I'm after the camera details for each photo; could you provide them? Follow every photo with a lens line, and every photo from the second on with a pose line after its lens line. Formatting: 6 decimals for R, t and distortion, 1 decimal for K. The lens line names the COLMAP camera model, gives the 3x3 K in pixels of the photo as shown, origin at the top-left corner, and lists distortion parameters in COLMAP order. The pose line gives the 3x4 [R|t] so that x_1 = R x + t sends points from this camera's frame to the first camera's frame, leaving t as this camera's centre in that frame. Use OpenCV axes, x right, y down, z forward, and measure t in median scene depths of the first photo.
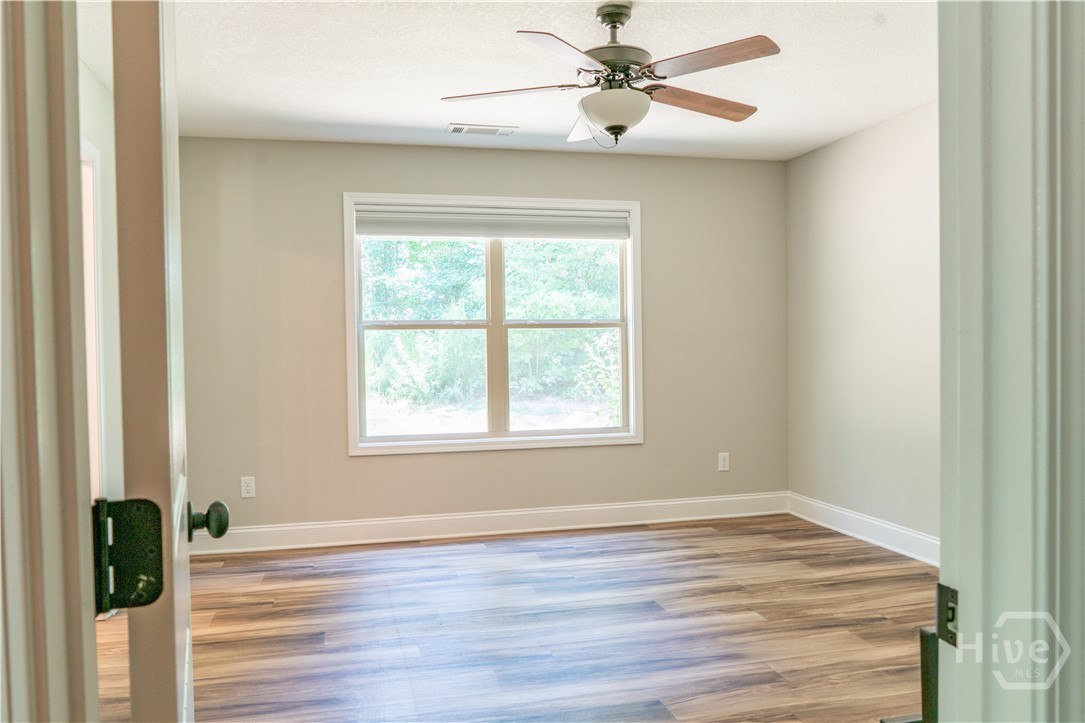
lens RADIAL K [[771.5, 0, 520.3], [0, 771.5, 361.3], [0, 0, 1]] dist [-0.012664, -0.000291]
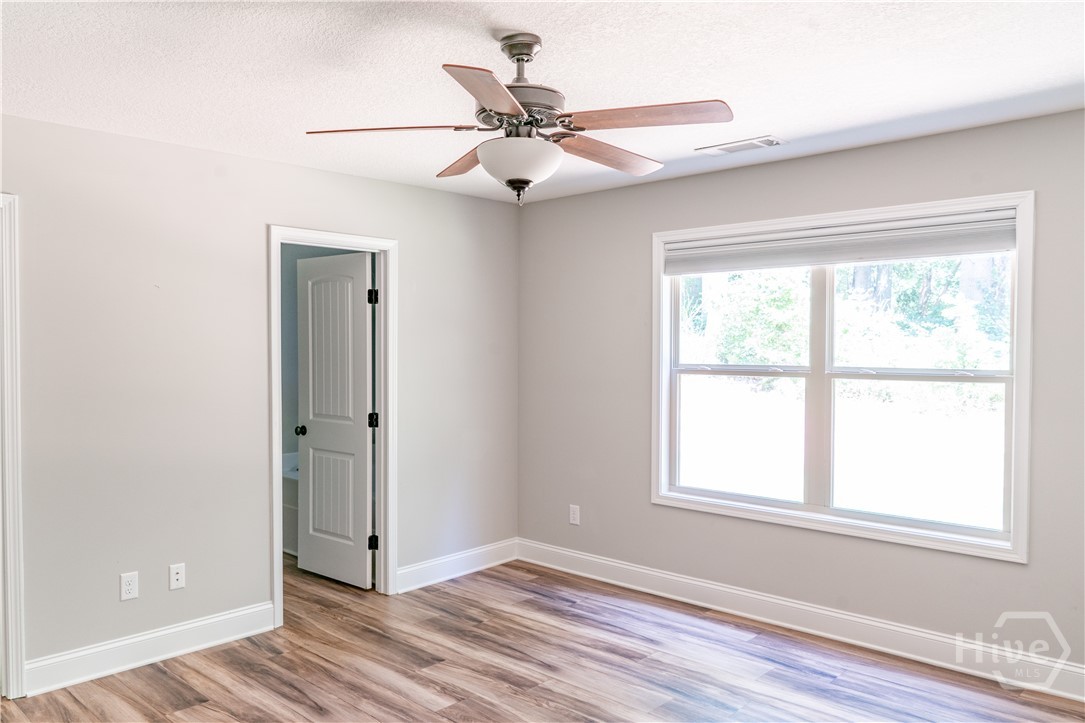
lens RADIAL K [[771.5, 0, 520.3], [0, 771.5, 361.3], [0, 0, 1]] dist [-0.012664, -0.000291]
pose [[0.566338, 0.030536, -0.823607, 0.508219], [-0.024205, 0.999499, 0.020414, -0.076161], [0.823818, 0.008374, 0.566793, 0.322488]]
